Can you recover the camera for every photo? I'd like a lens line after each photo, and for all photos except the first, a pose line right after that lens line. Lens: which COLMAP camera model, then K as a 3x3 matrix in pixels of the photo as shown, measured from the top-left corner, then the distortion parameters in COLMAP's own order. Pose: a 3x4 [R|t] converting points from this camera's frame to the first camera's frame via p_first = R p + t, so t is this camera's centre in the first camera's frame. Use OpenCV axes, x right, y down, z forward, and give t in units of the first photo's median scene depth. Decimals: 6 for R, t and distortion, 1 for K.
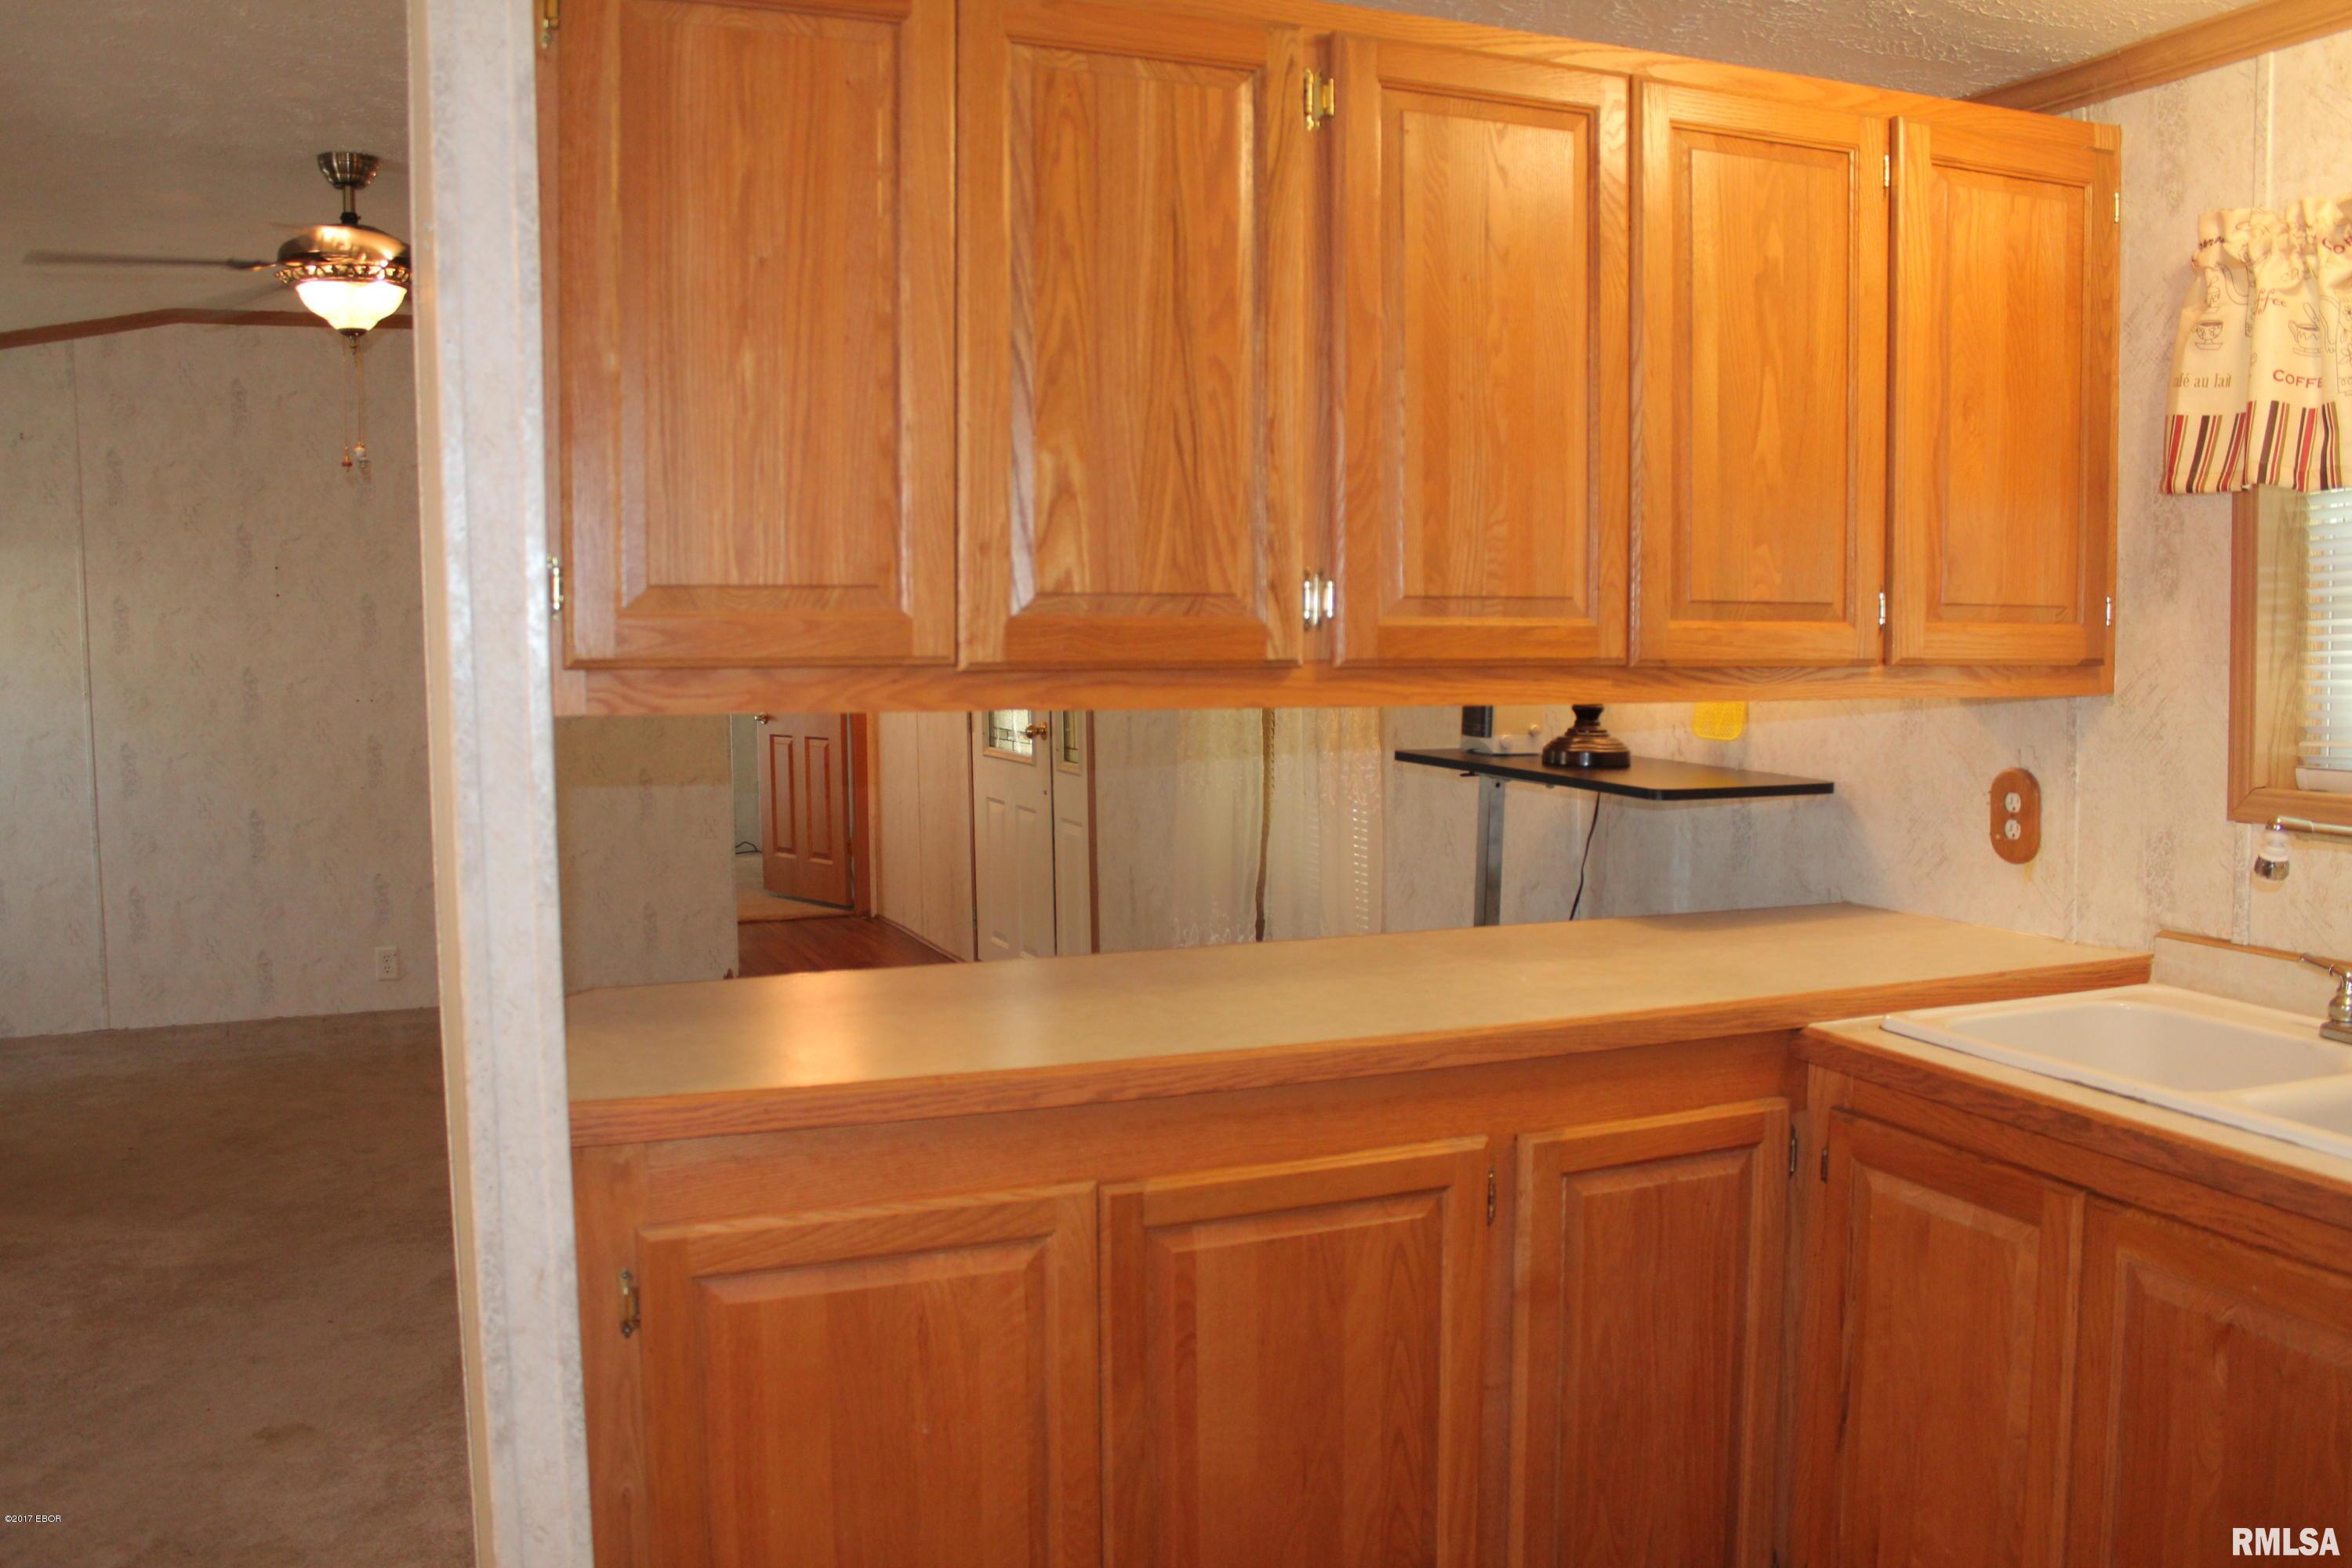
lens RADIAL K [[1964.4, 0, 1156.0], [0, 1964.4, 796.5], [0, 0, 1]] dist [-0.161865, 0.133684]
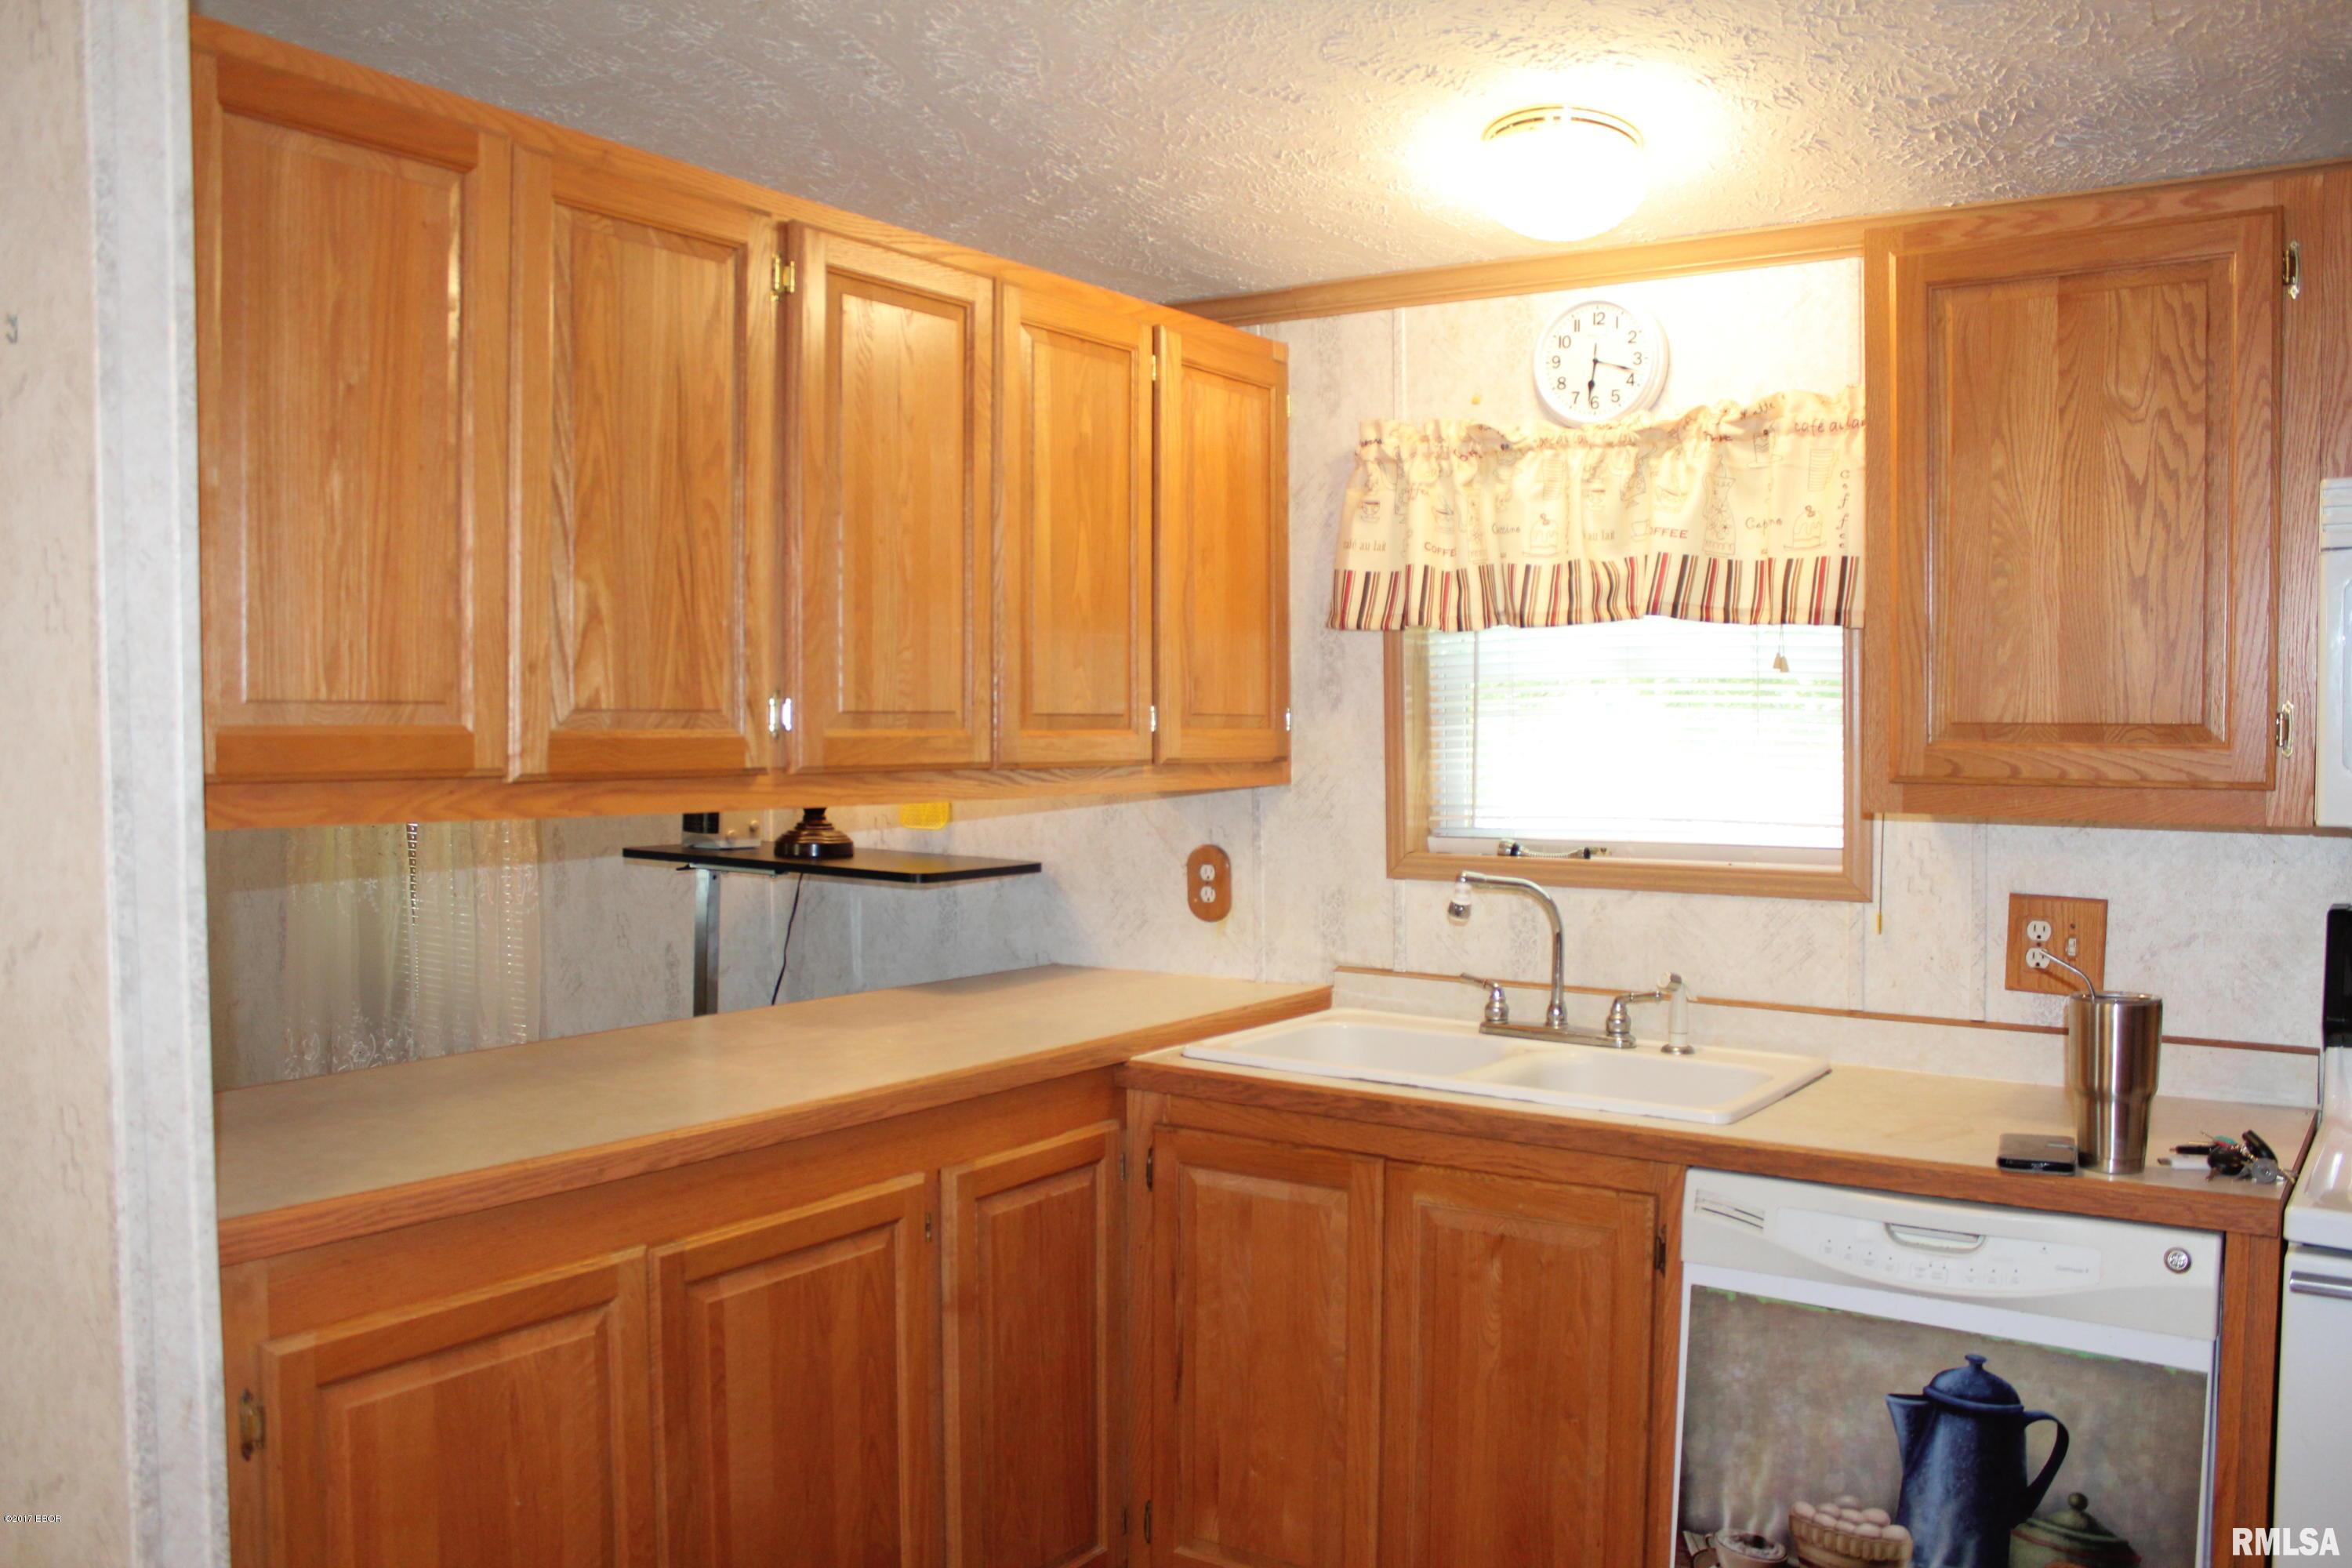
lens RADIAL K [[1964.4, 0, 1193.9], [0, 1964.4, 801.0], [0, 0, 1]] dist [-0.161865, 0.133684]
pose [[0.834338, -0.018194, 0.550952, -0.346624], [0.043088, 0.998550, -0.032275, -0.003399], [-0.549566, 0.050668, 0.833912, -0.077070]]
